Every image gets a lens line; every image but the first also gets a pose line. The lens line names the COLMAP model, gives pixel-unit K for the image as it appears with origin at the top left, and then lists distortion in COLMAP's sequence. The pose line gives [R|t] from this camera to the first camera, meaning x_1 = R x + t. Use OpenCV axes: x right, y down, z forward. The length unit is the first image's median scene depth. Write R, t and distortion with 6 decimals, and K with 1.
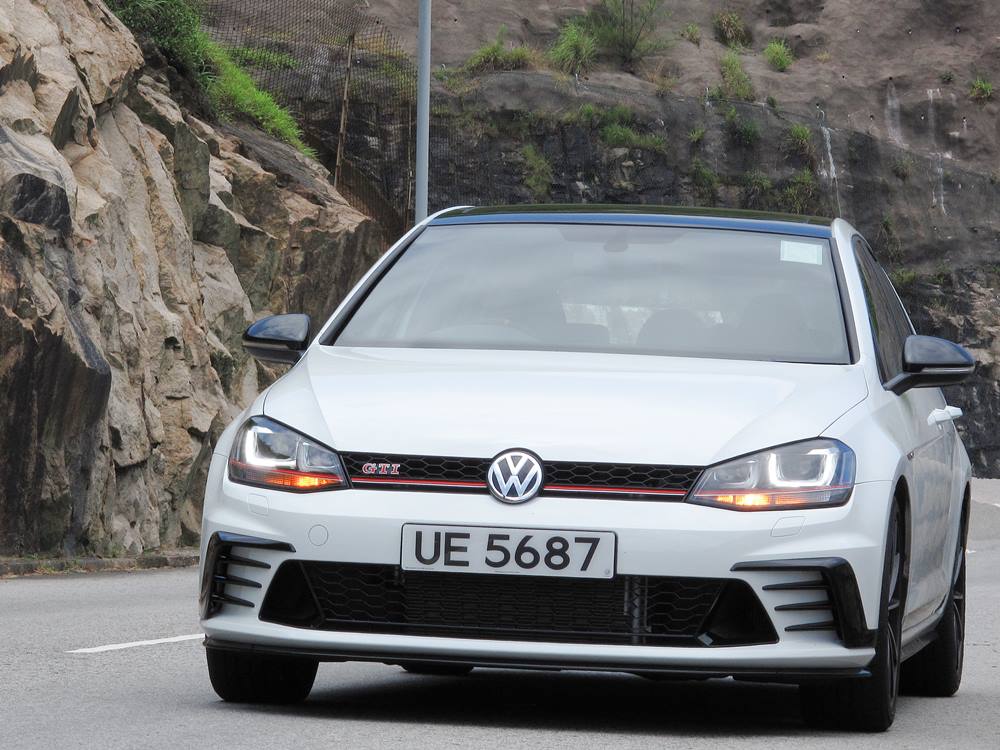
lens RADIAL K [[4068.3, 0, 500.0], [0, 4068.3, 375.3], [0, 0, 1]] dist [-0.104917, 0.000000]
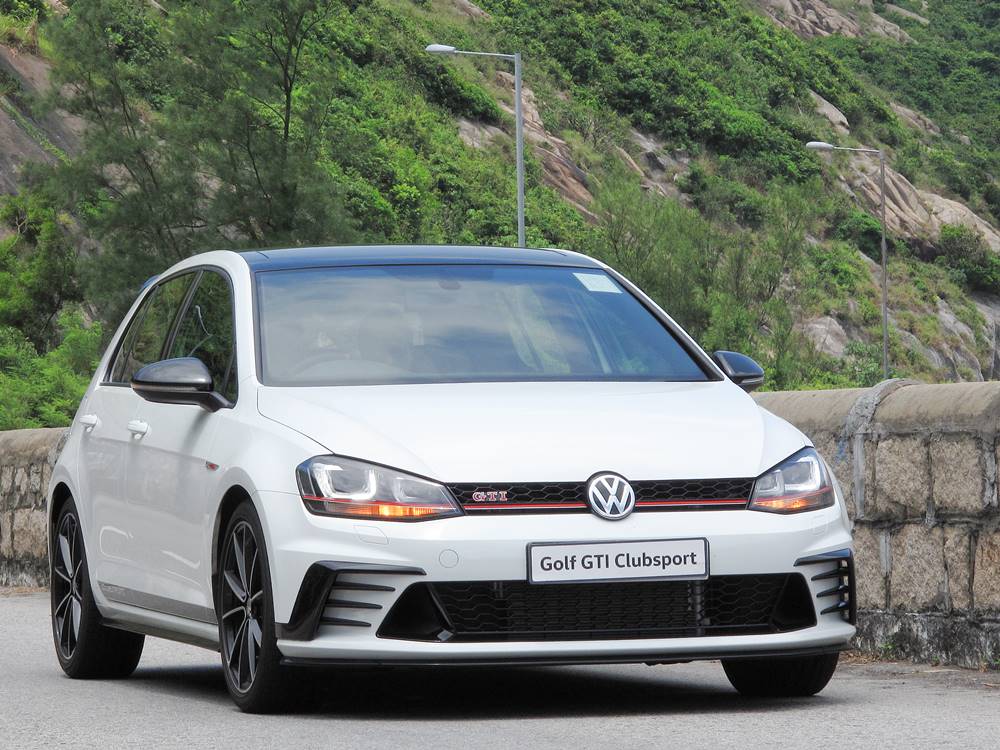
lens RADIAL K [[4068.3, 0, 500.1], [0, 4068.3, 374.7], [0, 0, 1]] dist [-0.104917, 0.000000]
pose [[0.929146, -0.048115, 0.366569, -0.441708], [0.046999, 0.998823, 0.011974, -0.024309], [-0.366713, 0.006103, 0.930314, -0.053212]]
